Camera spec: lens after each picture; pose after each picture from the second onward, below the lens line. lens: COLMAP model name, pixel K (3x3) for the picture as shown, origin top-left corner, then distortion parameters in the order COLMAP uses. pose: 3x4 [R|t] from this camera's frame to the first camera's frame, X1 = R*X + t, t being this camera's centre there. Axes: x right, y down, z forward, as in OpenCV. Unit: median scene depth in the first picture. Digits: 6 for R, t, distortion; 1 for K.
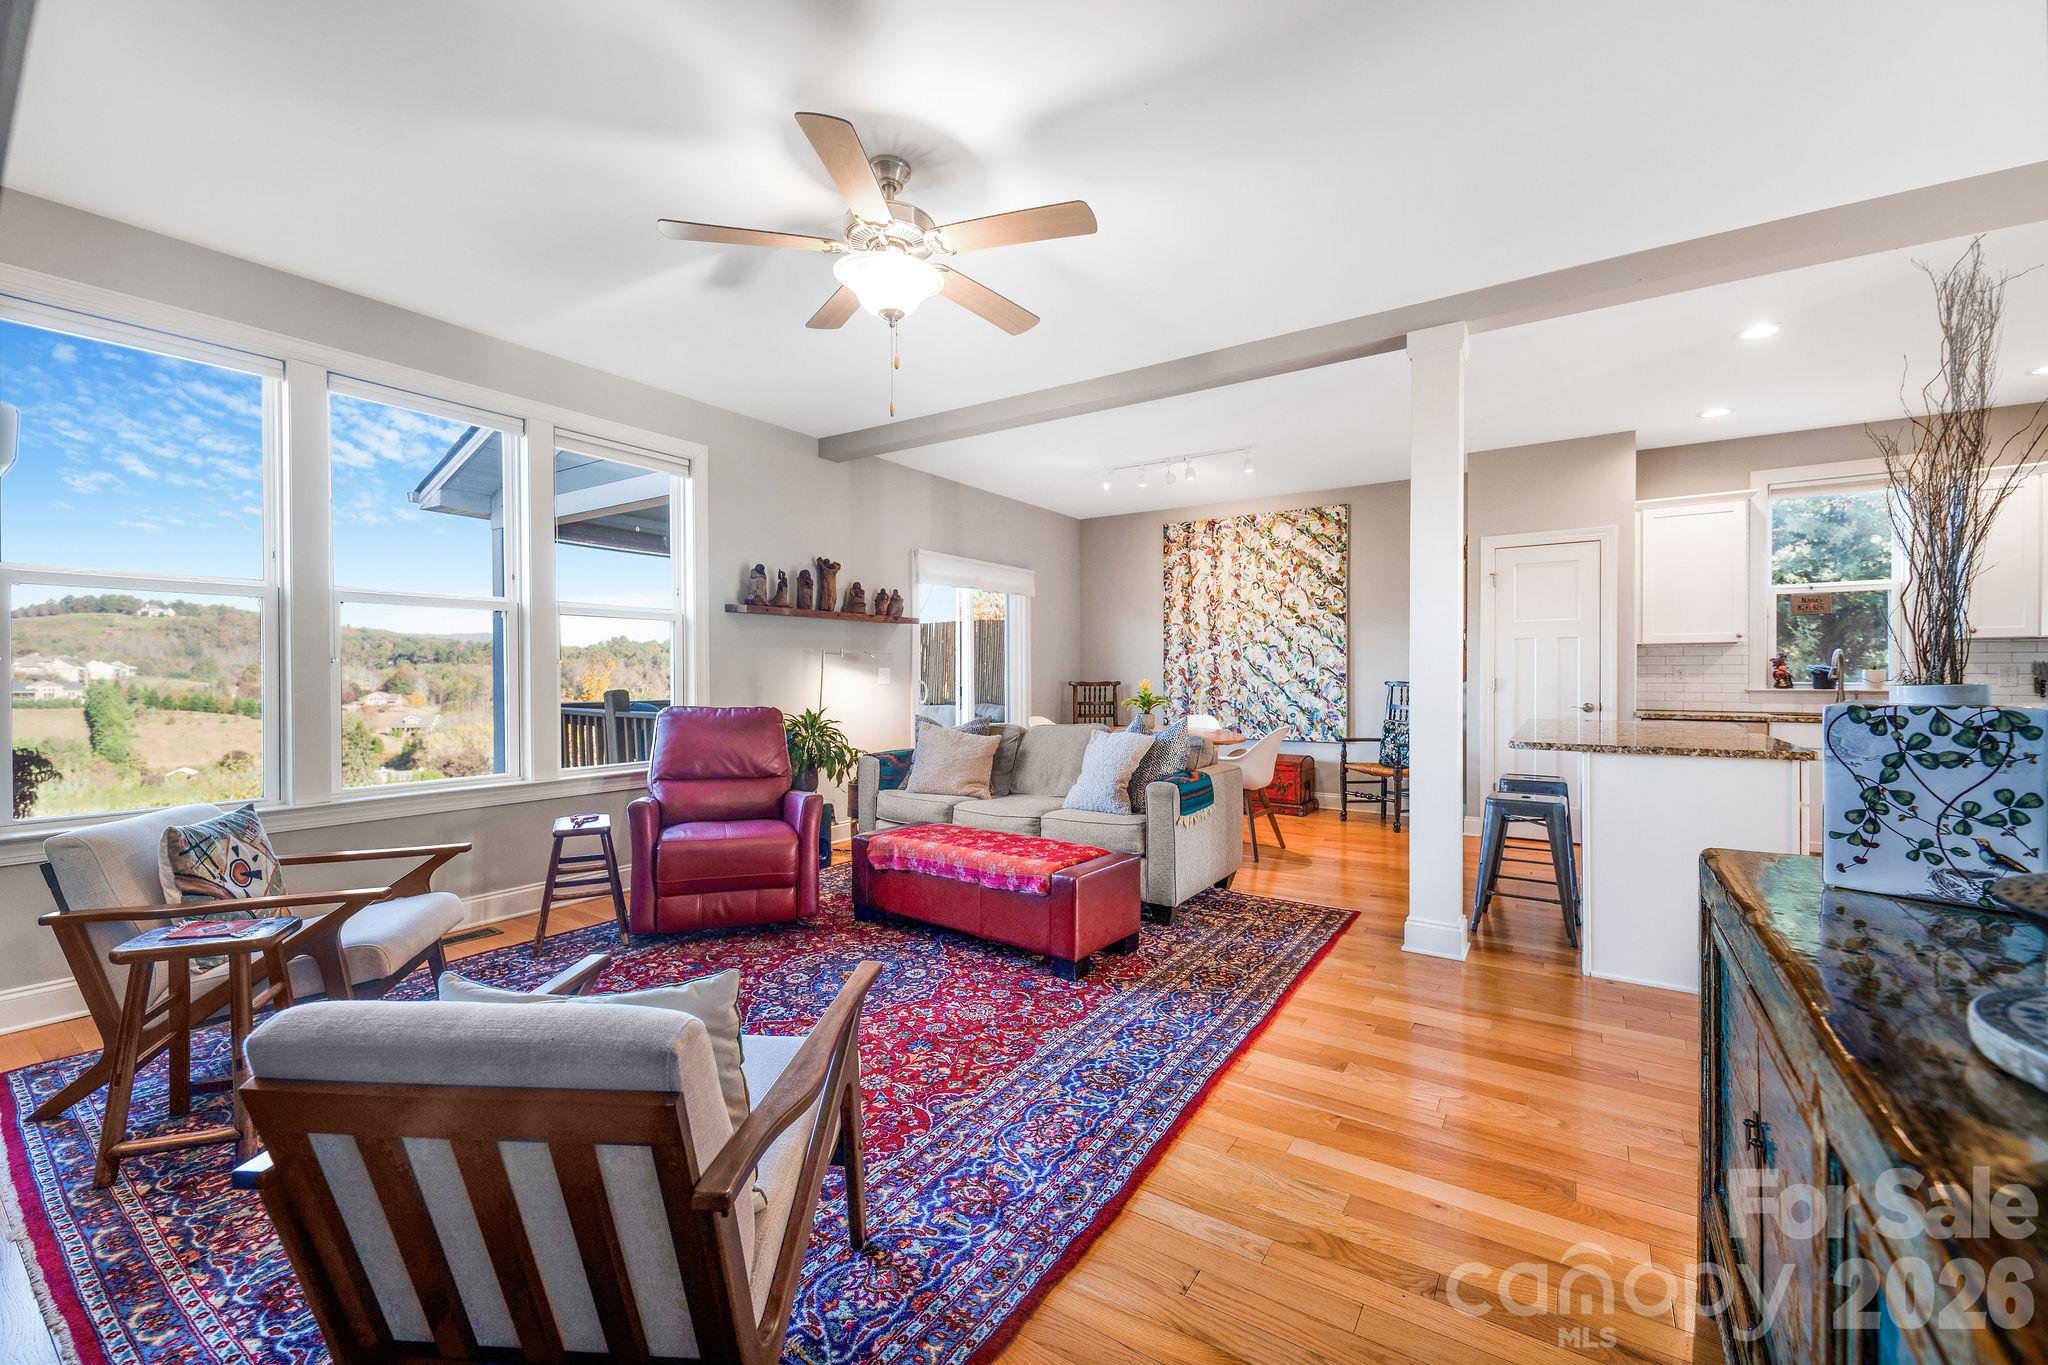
lens RADIAL K [[819.6, 0, 1023.2], [0, 819.6, 666.6], [0, 0, 1]] dist [0.004214, -0.004386]
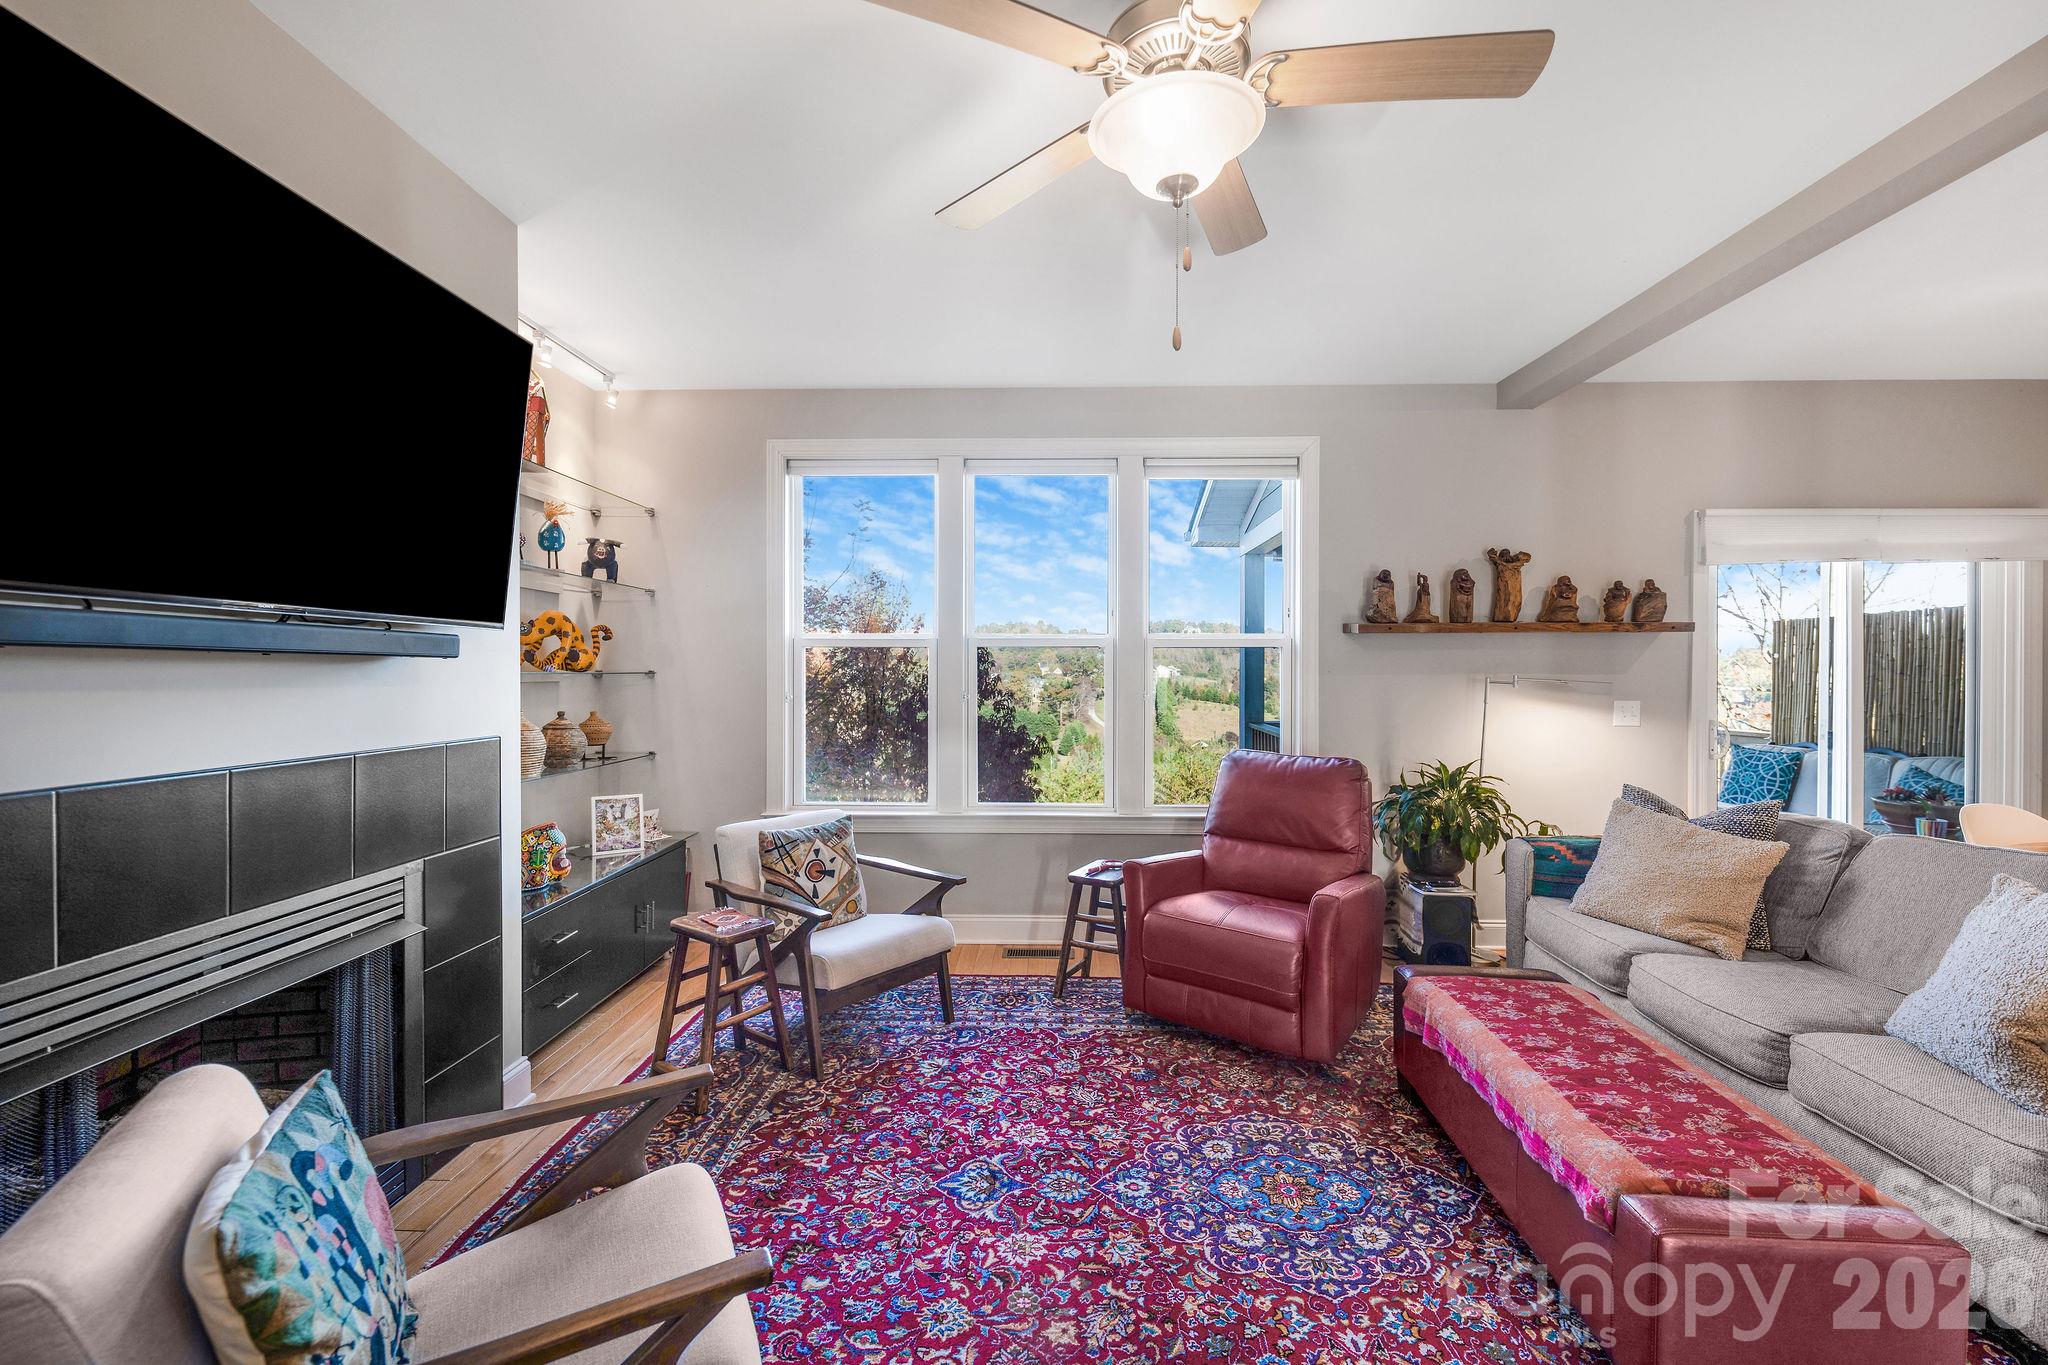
lens RADIAL K [[819.6, 0, 1016.1], [0, 819.6, 678.0], [0, 0, 1]] dist [0.004214, -0.004386]
pose [[0.530895, 0.006101, -0.847415, 0.151423], [0.005669, 0.999926, 0.010751, -0.031942], [0.847418, -0.010512, 0.530822, 0.278828]]
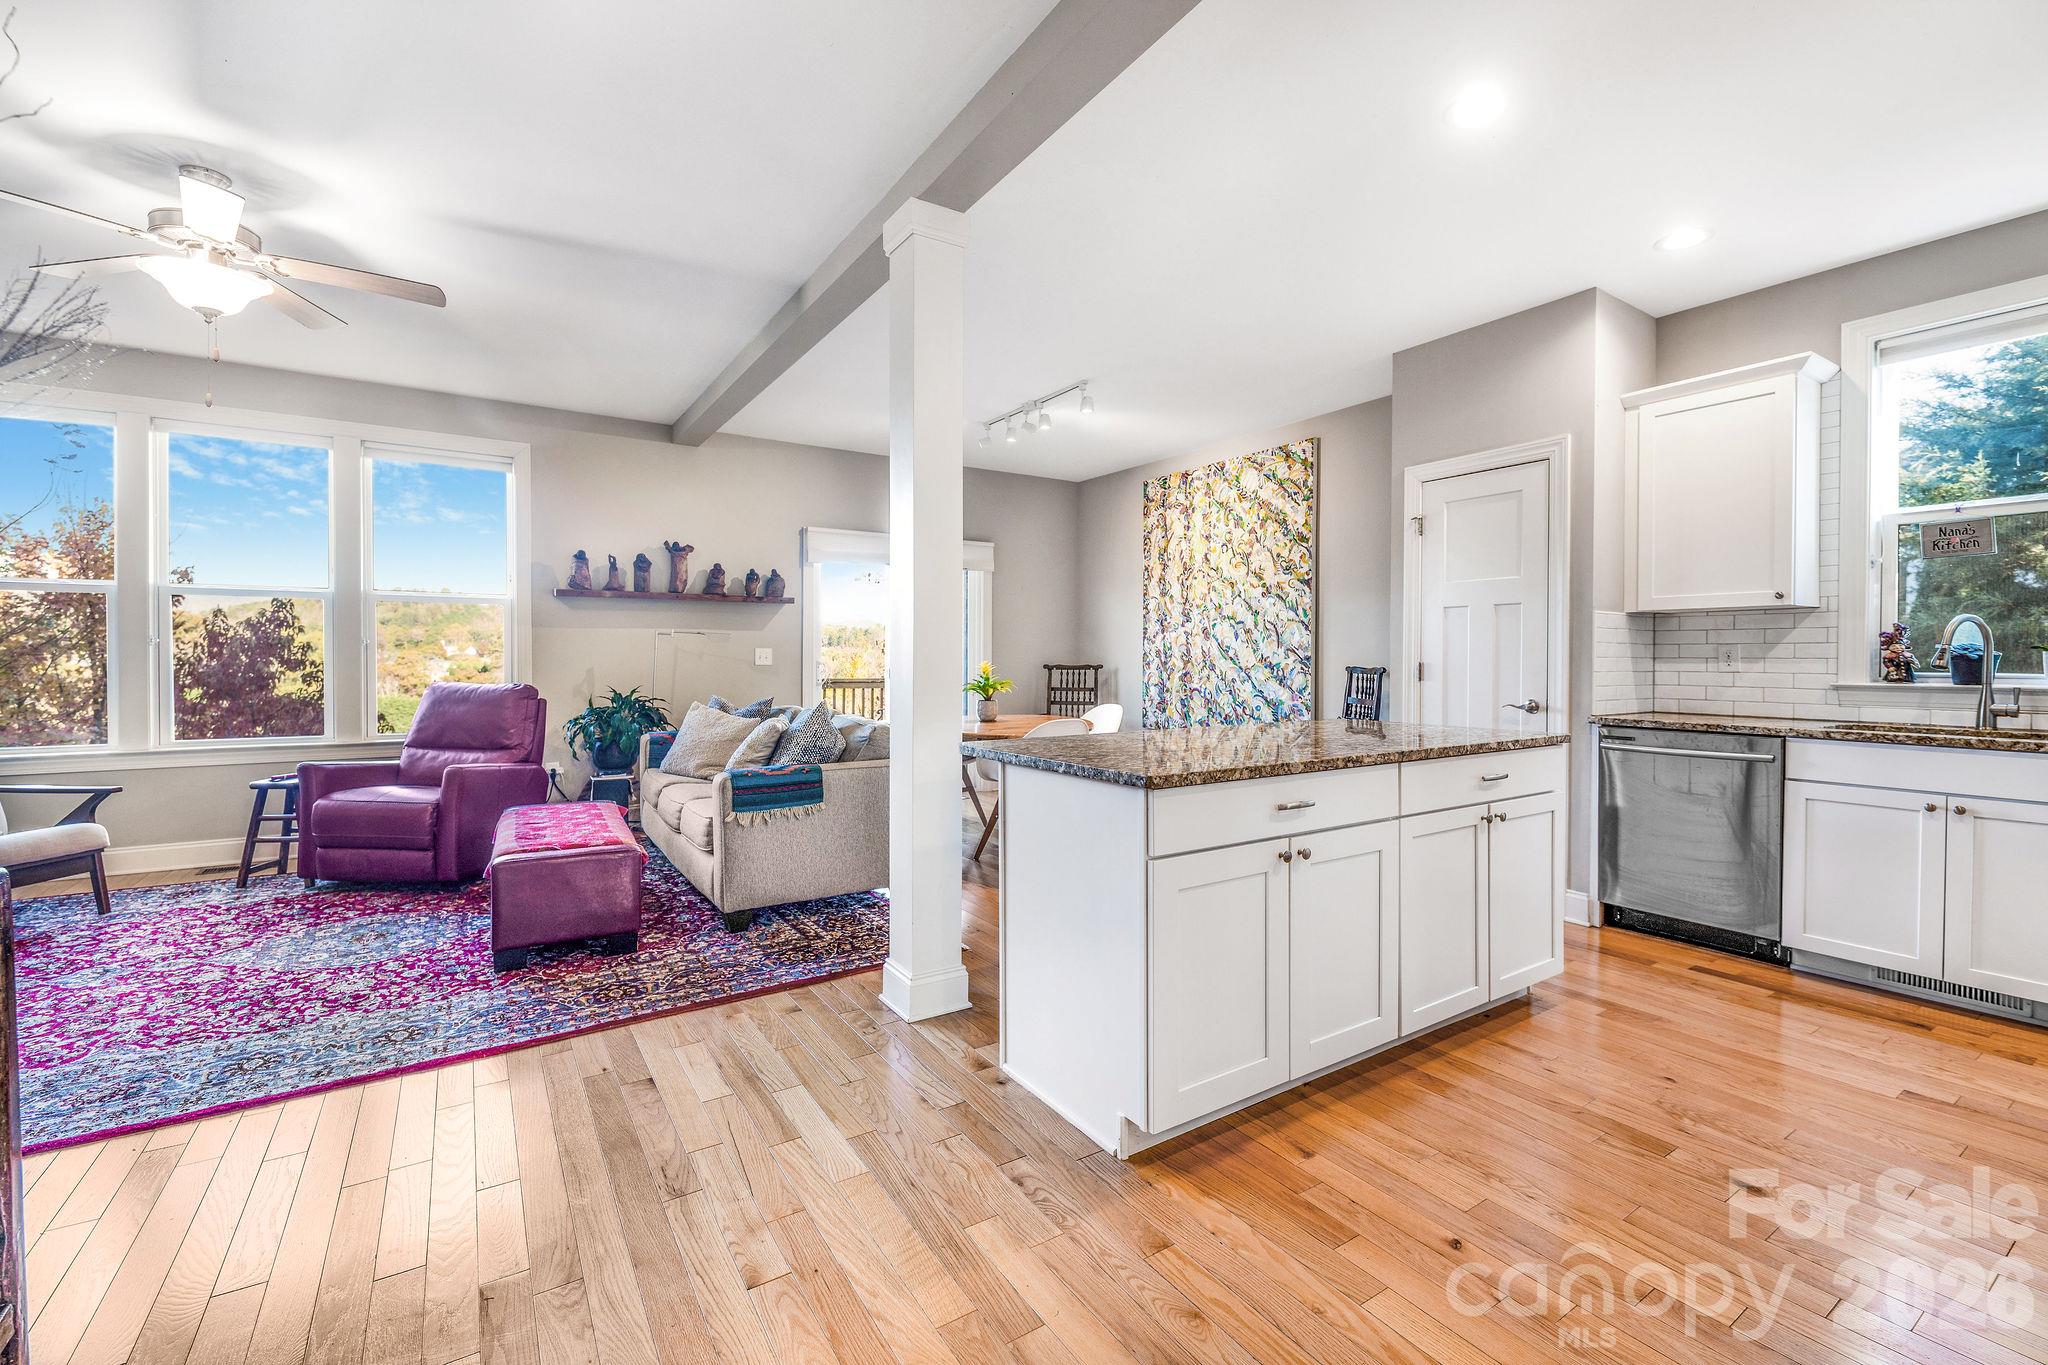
lens RADIAL K [[848.6, 0, 1007.3], [0, 848.6, 670.2], [0, 0, 1]] dist [0.006868, -0.006969]
pose [[0.922582, 0.009701, -0.385679, 0.596796], [-0.000302, 0.999702, 0.024423, 0.002842], [0.385801, -0.022416, 0.922310, 0.191433]]
